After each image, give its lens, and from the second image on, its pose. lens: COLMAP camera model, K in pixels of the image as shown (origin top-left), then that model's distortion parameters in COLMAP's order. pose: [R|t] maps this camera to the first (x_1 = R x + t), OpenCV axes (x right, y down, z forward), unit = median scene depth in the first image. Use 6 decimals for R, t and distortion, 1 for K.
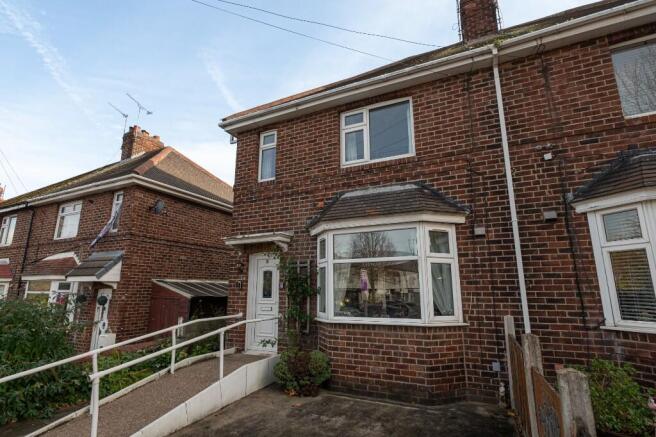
lens RADIAL K [[323.3, 0, 330.0], [0, 323.3, 220.1], [0, 0, 1]] dist [-0.005474, 0.000338]
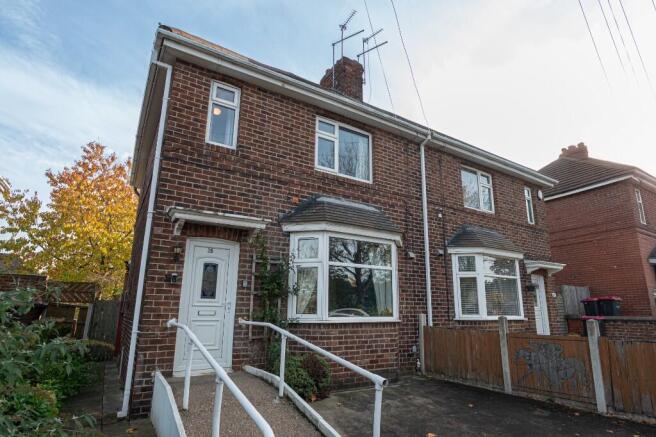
lens RADIAL K [[375.3, 0, 328.0], [0, 375.3, 218.5], [0, 0, 1]] dist [0.002237, 0.000343]
pose [[0.514524, 0.213206, 0.830547, -1.037290], [-0.193046, 0.972531, -0.130062, 0.151066], [-0.835463, -0.093414, 0.541549, 0.393923]]
